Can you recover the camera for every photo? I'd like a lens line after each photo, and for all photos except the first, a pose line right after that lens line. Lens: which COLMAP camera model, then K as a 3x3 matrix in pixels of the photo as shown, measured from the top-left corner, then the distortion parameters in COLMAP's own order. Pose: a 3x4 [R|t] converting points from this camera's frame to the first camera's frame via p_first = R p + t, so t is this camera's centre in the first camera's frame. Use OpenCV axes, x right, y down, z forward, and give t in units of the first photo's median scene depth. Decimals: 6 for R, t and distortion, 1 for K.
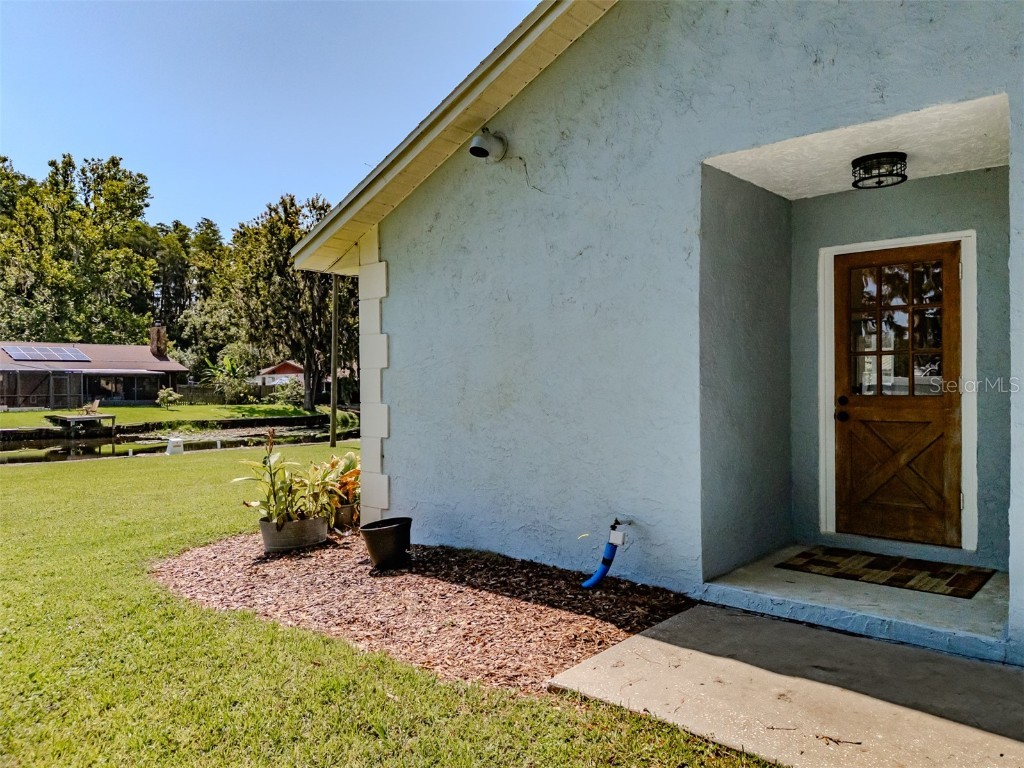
lens RADIAL K [[753.7, 0, 512.0], [0, 753.7, 384.0], [0, 0, 1]] dist [0.070860, -0.073492]
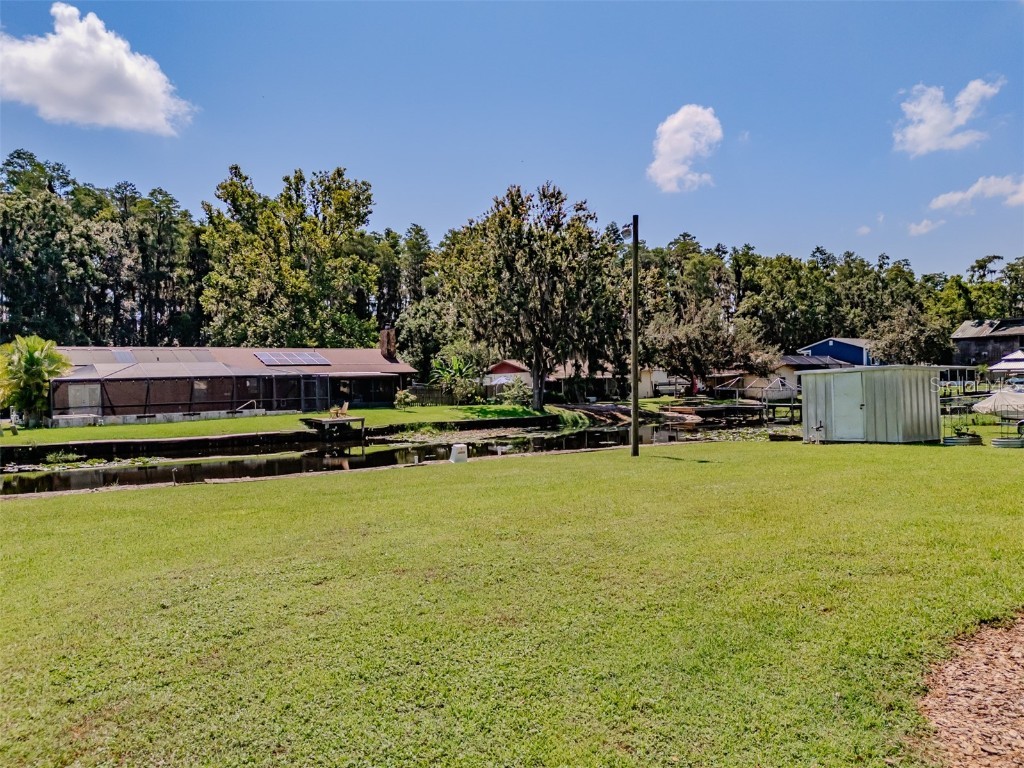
lens RADIAL K [[753.7, 0, 512.0], [0, 753.7, 384.0], [0, 0, 1]] dist [0.070860, -0.073492]
pose [[0.973449, -0.019523, -0.228068, -0.072404], [0.020218, 0.999795, 0.000713, 0.000048], [0.228007, -0.005305, 0.973645, 0.057053]]
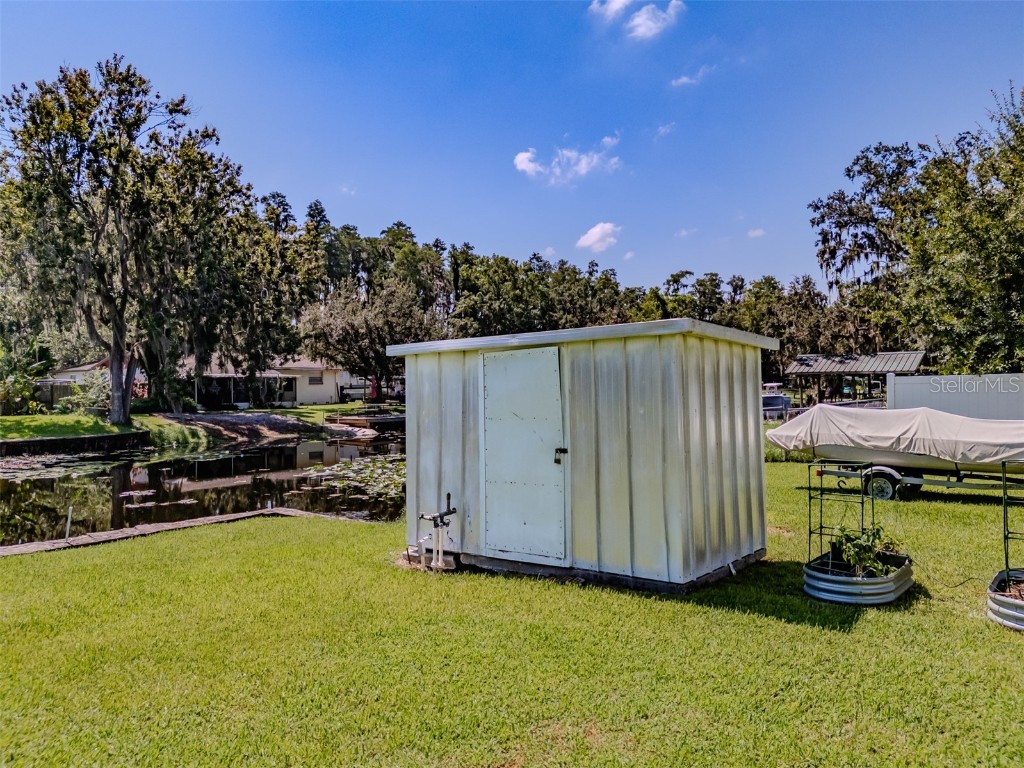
lens RADIAL K [[751.4, 0, 512.0], [0, 751.4, 384.0], [0, 0, 1]] dist [0.049352, -0.036941]
pose [[0.992888, -0.005601, 0.118921, -0.020469], [0.005677, 0.999984, -0.000305, 0.003388], [-0.118917, 0.000978, 0.992904, 0.305201]]
